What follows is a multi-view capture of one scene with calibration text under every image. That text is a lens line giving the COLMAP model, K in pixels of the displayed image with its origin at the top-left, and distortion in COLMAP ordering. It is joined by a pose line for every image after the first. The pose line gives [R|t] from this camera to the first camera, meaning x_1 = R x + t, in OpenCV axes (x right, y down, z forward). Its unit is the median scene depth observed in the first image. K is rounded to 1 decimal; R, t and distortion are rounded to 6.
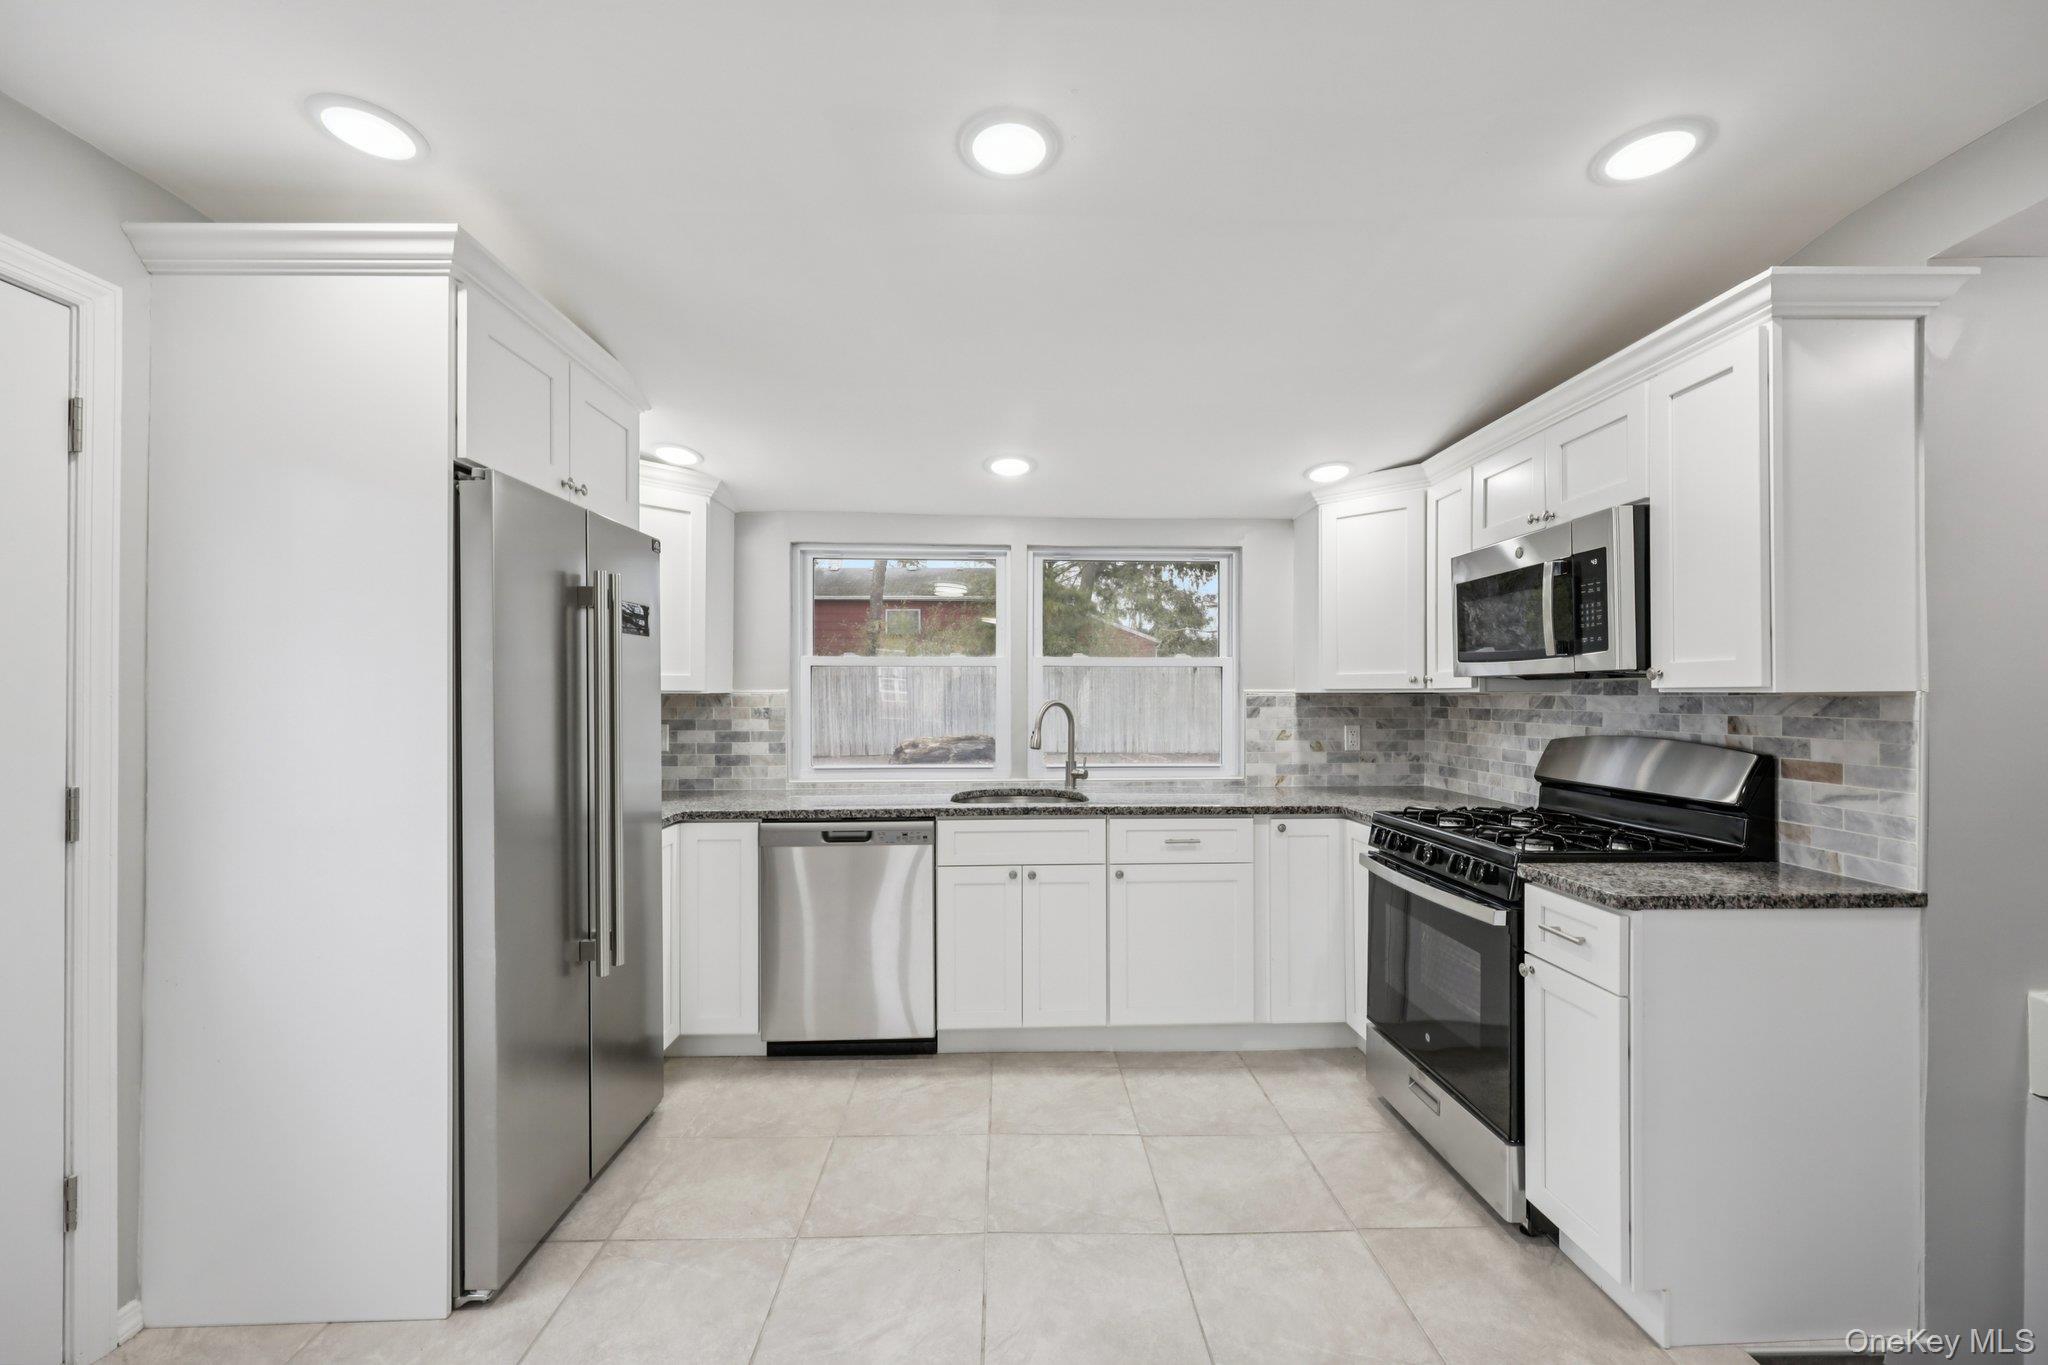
lens RADIAL K [[830.1, 0, 1026.2], [0, 830.1, 690.9], [0, 0, 1]] dist [-0.000108, -0.000021]
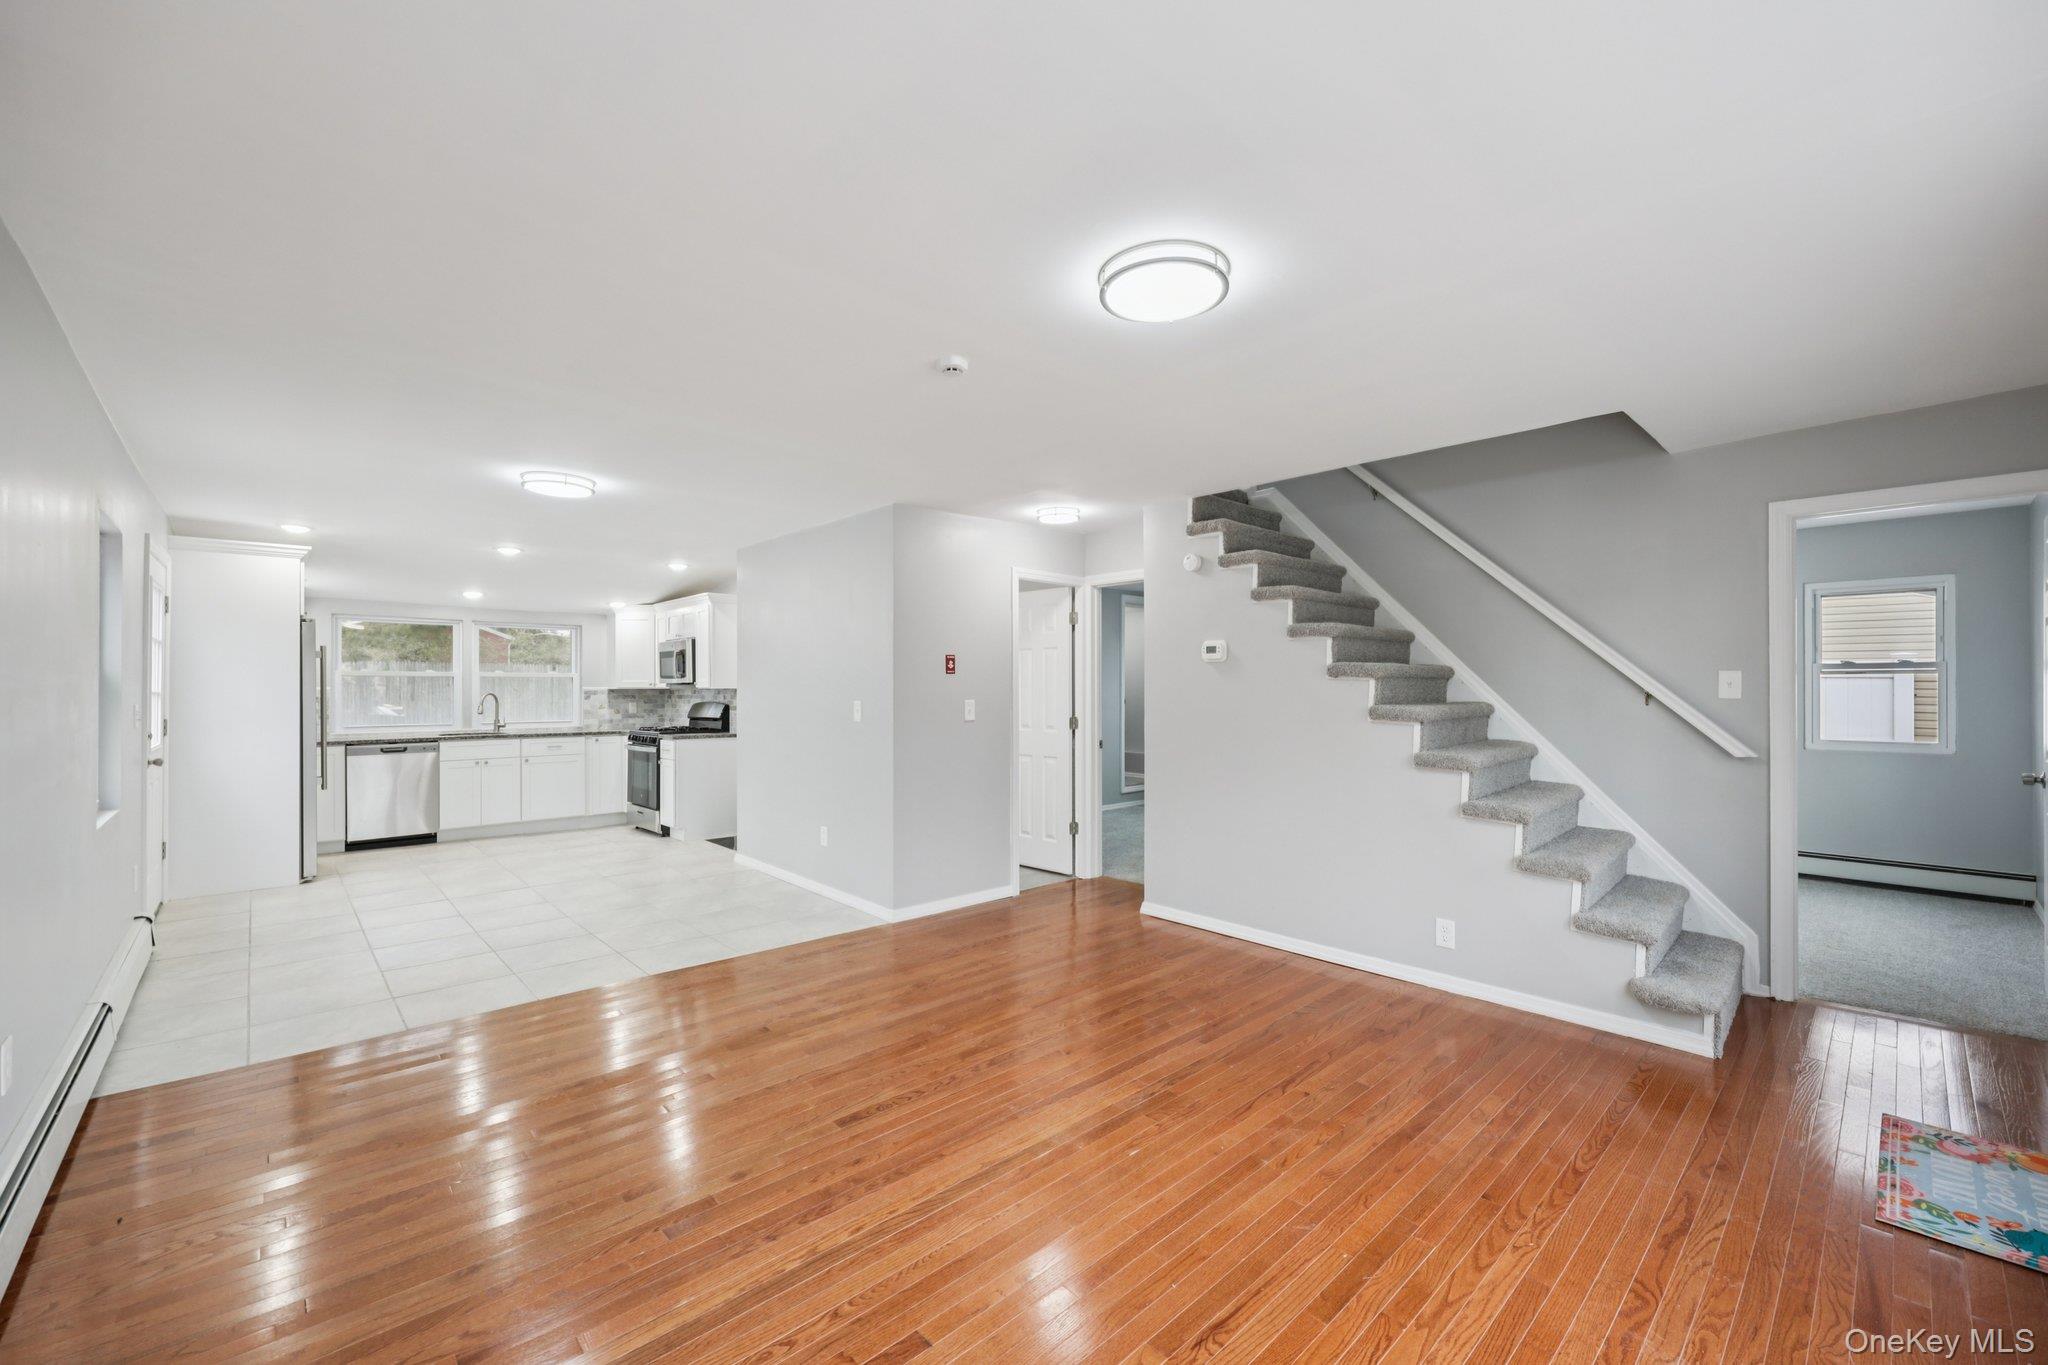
lens RADIAL K [[829.3, 0, 1028.8], [0, 829.3, 686.7], [0, 0, 1]] dist [0.000946, 0.000082]
pose [[0.749111, 0.000606, 0.662444, -0.419794], [0.000247, 0.999999, -0.001194, -0.000890], [-0.662444, 0.001058, 0.749111, -1.928166]]
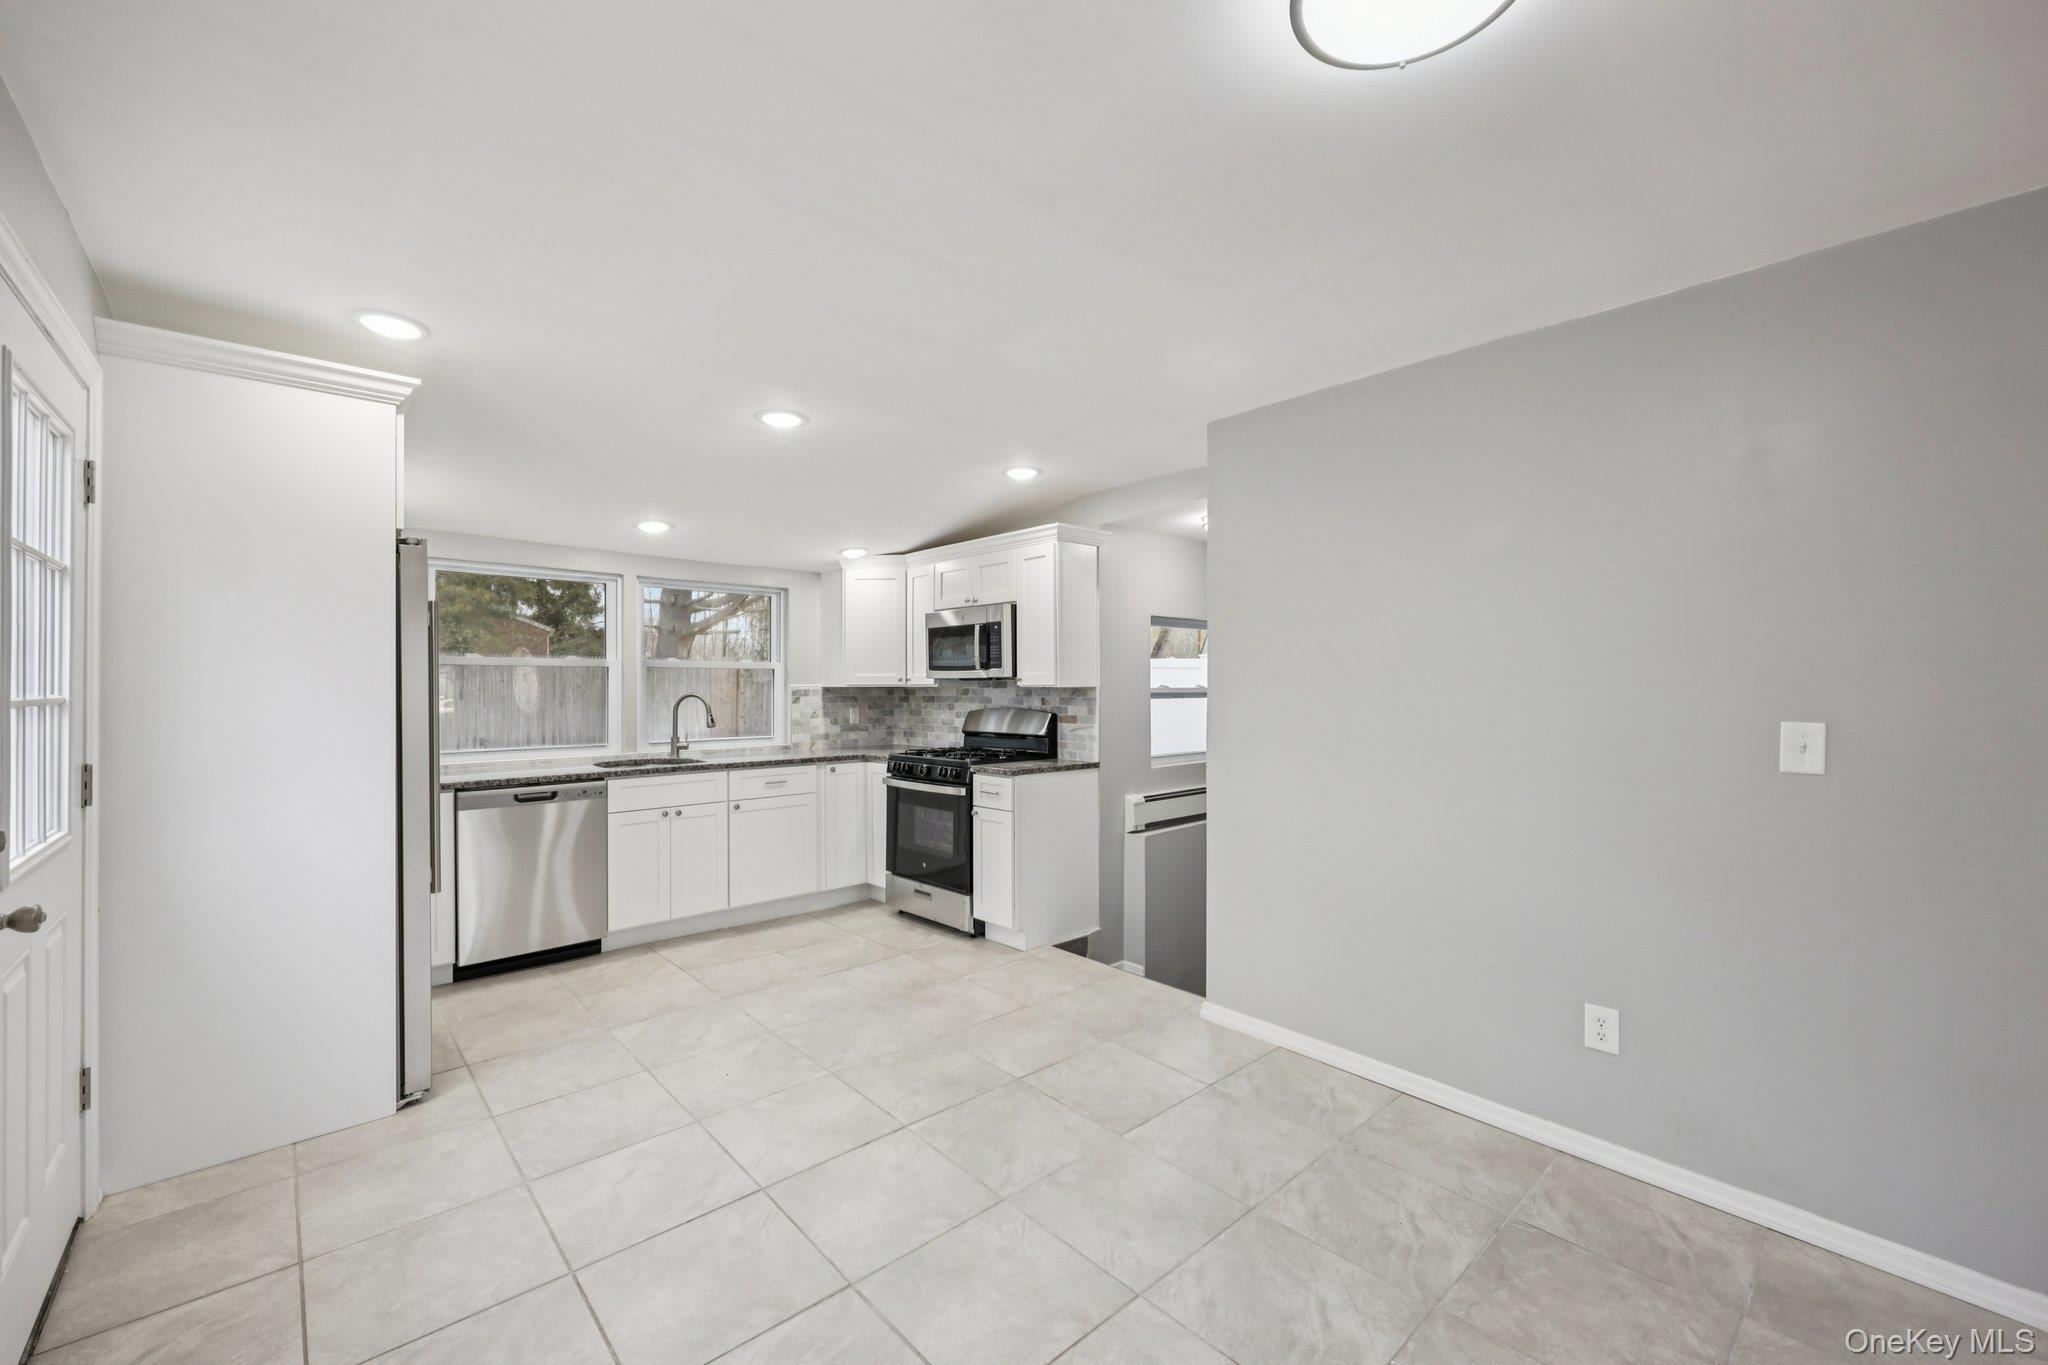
lens RADIAL K [[829.3, 0, 1028.8], [0, 829.3, 686.7], [0, 0, 1]] dist [0.000946, 0.000082]
pose [[0.756009, -0.001759, 0.654559, -0.479362], [-0.000864, 0.999993, 0.003685, -0.005127], [-0.654561, -0.003352, 0.756002, -0.499096]]
